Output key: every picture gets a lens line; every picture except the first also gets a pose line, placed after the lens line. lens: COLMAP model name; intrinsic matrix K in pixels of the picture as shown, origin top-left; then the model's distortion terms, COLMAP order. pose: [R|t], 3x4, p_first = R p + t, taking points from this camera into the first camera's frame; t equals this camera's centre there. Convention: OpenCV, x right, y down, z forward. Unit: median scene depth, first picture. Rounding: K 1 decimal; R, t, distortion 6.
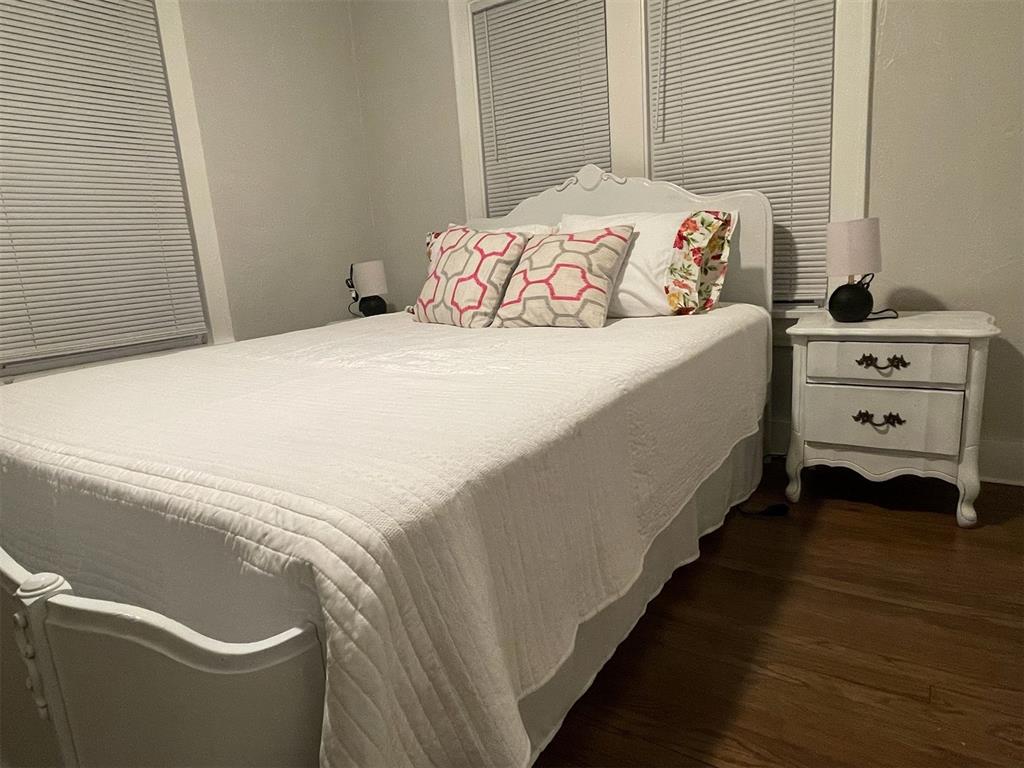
lens RADIAL K [[637.3, 0, 512.8], [0, 637.3, 385.8], [0, 0, 1]] dist [-0.001360, -0.000422]
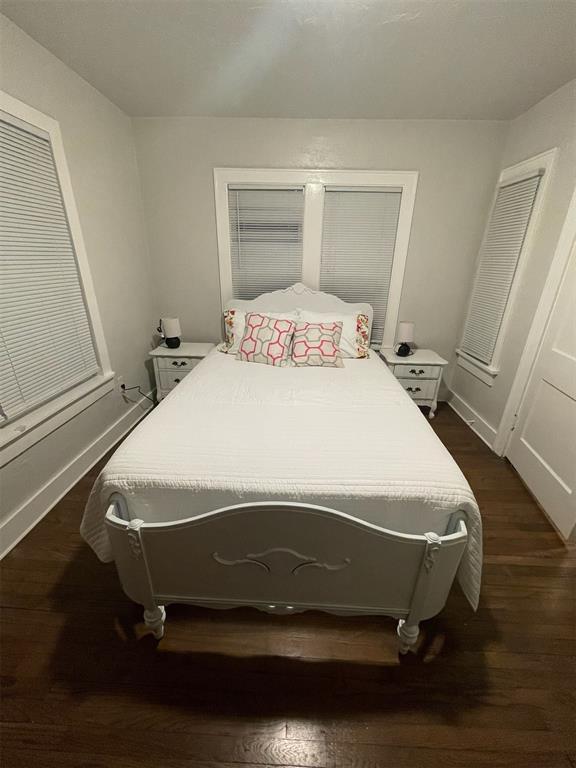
lens RADIAL K [[312.9, 0, 290.7], [0, 312.9, 383.9], [0, 0, 1]] dist [0.002808, 0.000053]
pose [[0.841958, -0.117152, 0.526671, -0.658155], [0.030887, 0.985007, 0.169726, -0.228983], [-0.538659, -0.126635, 0.832953, 0.060710]]
